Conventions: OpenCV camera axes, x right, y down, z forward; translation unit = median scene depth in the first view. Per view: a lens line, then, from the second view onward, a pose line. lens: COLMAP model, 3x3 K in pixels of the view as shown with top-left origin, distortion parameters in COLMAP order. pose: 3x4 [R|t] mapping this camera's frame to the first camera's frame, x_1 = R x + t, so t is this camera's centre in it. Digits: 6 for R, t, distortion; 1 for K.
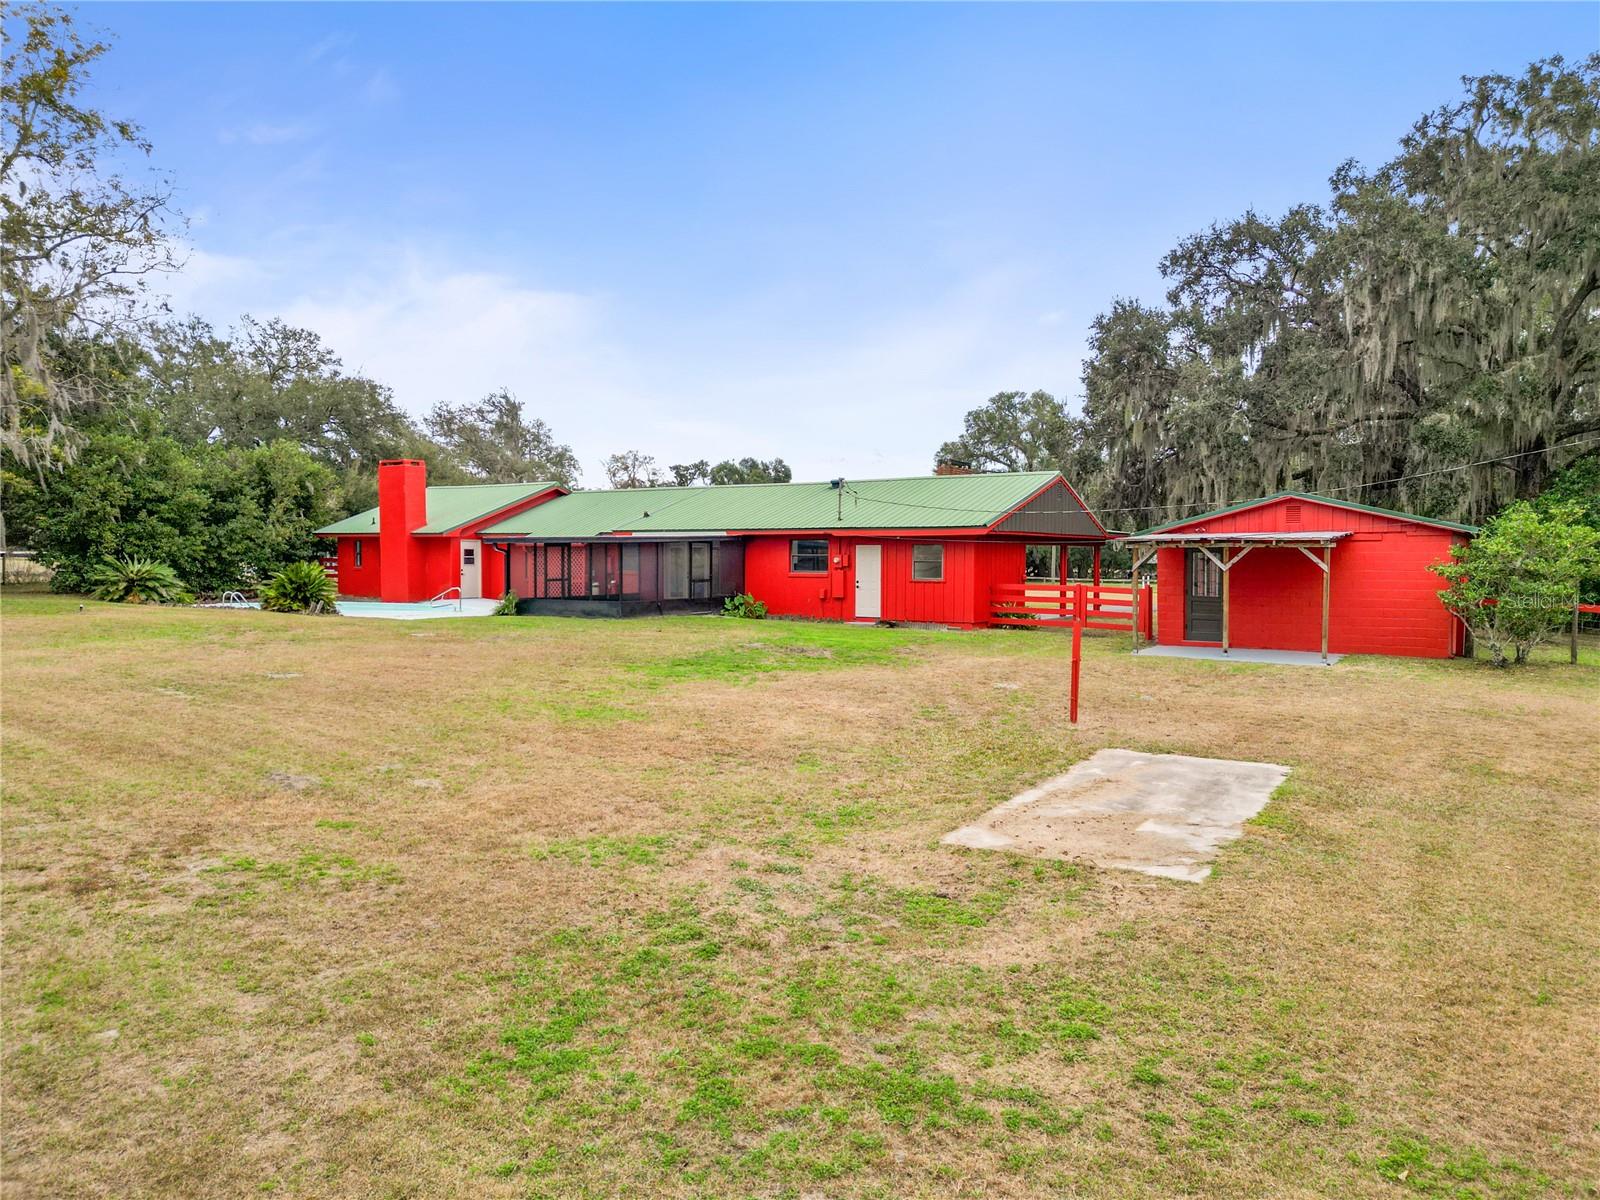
lens RADIAL K [[1115.1, 0, 800.0], [0, 1115.1, 600.0], [0, 0, 1]] dist [0.086979, -0.099466]
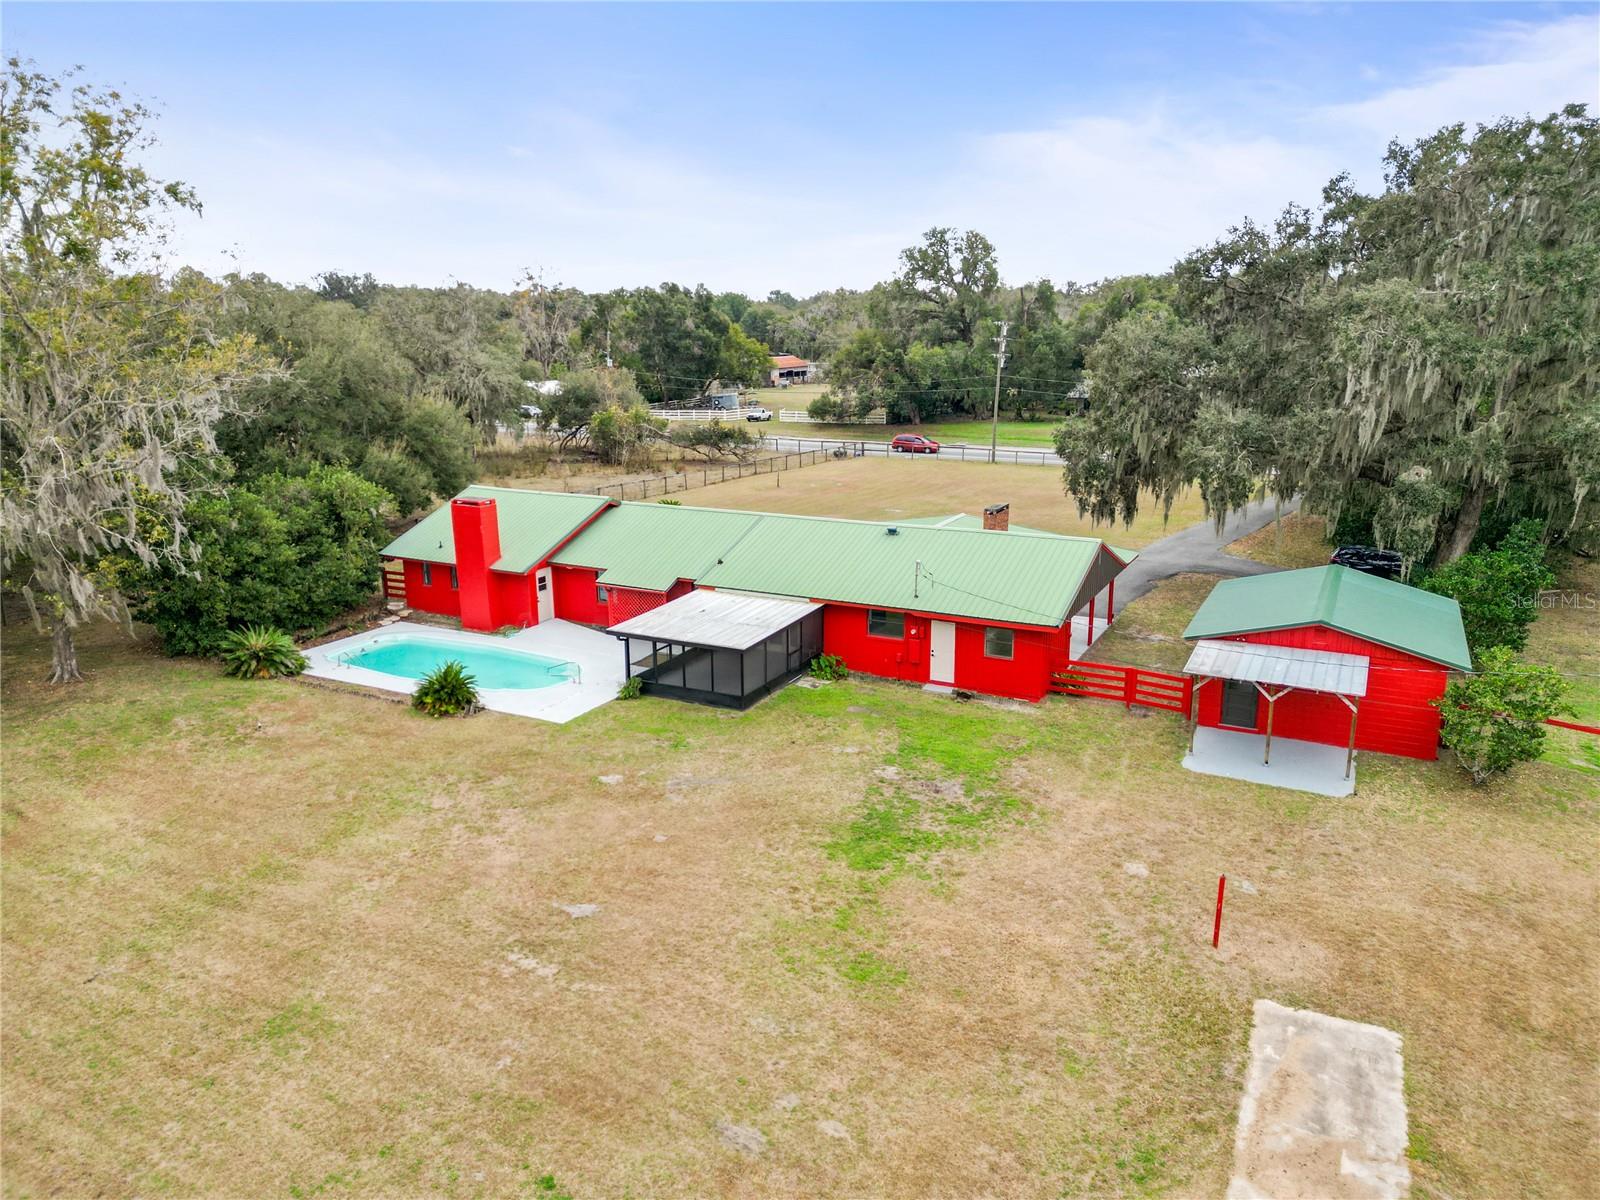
lens RADIAL K [[1115.1, 0, 800.0], [0, 1115.1, 600.0], [0, 0, 1]] dist [0.086979, -0.099466]
pose [[0.994478, -0.037192, 0.098129, -0.172905], [0.015560, 0.977013, 0.212610, -0.277708], [-0.103781, -0.209910, 0.972197, -0.084371]]
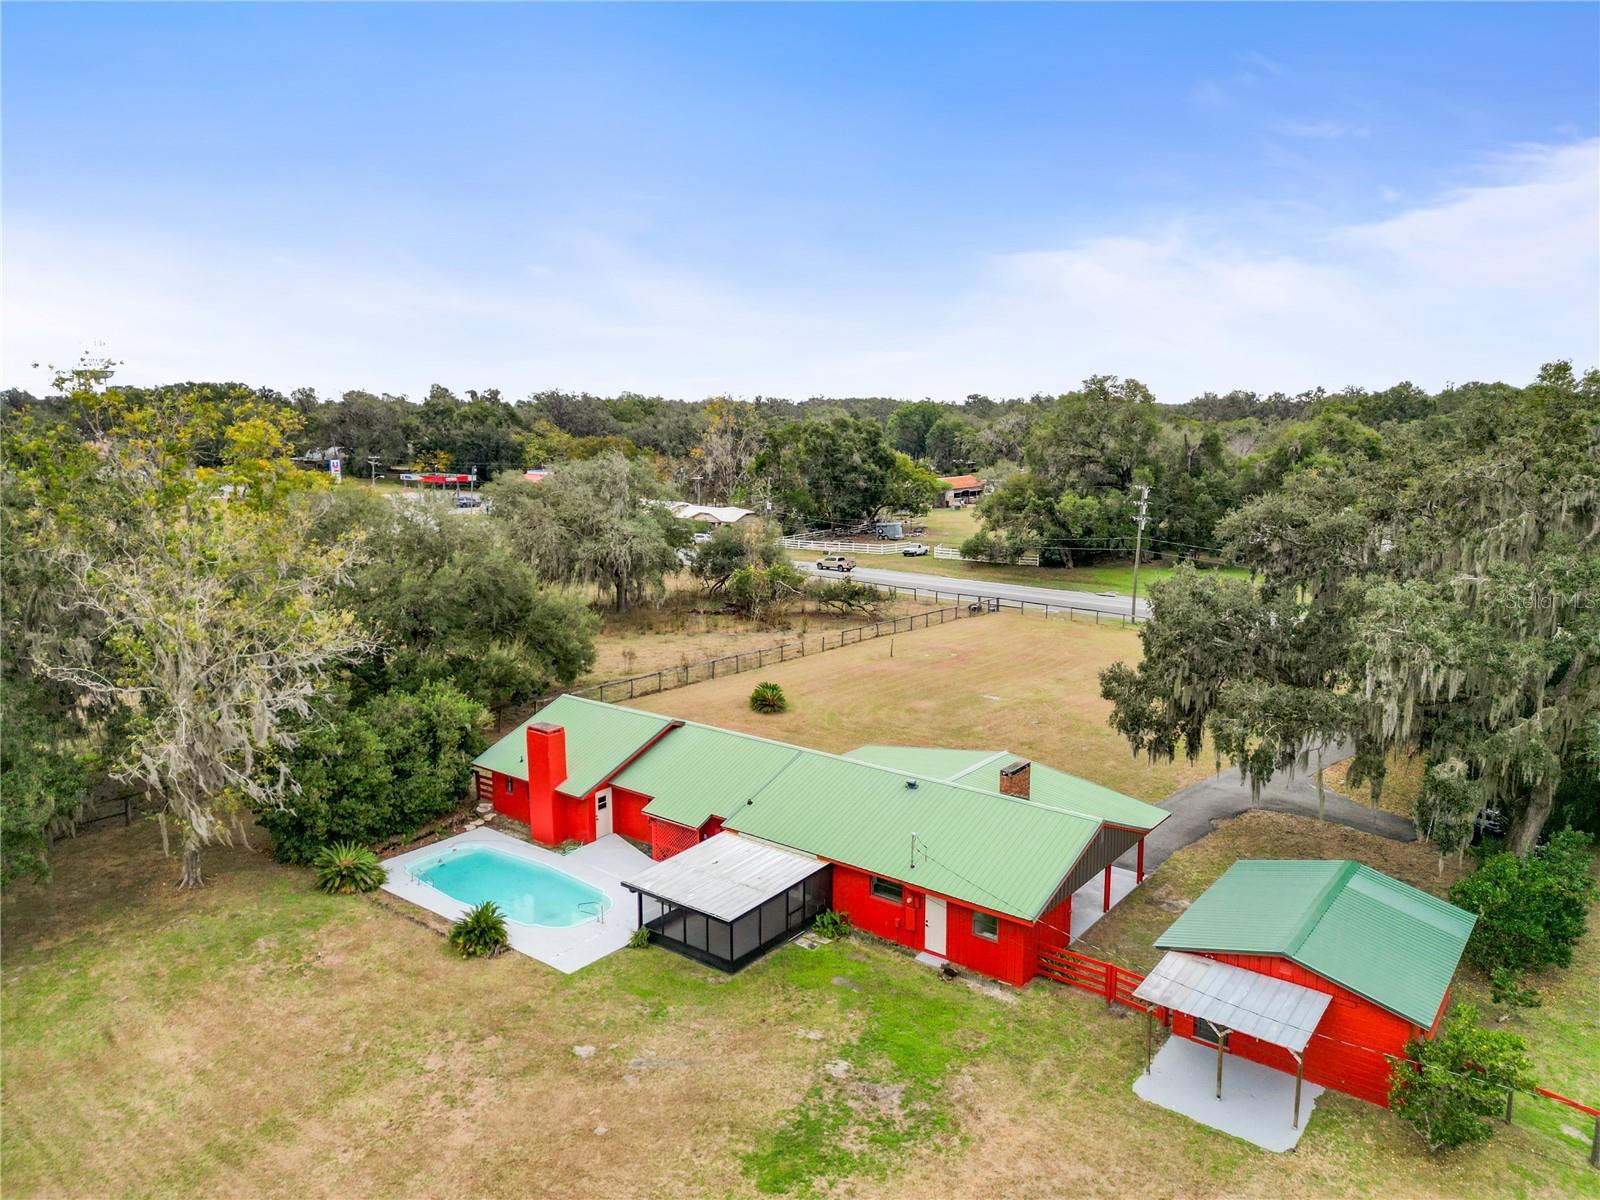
lens RADIAL K [[1115.1, 0, 800.0], [0, 1115.1, 600.0], [0, 0, 1]] dist [0.086979, -0.099466]
pose [[0.996577, 0.006269, -0.082436, 0.011524], [0.005274, 0.990270, 0.139061, -0.464303], [0.082506, -0.139020, 0.986847, -0.137485]]
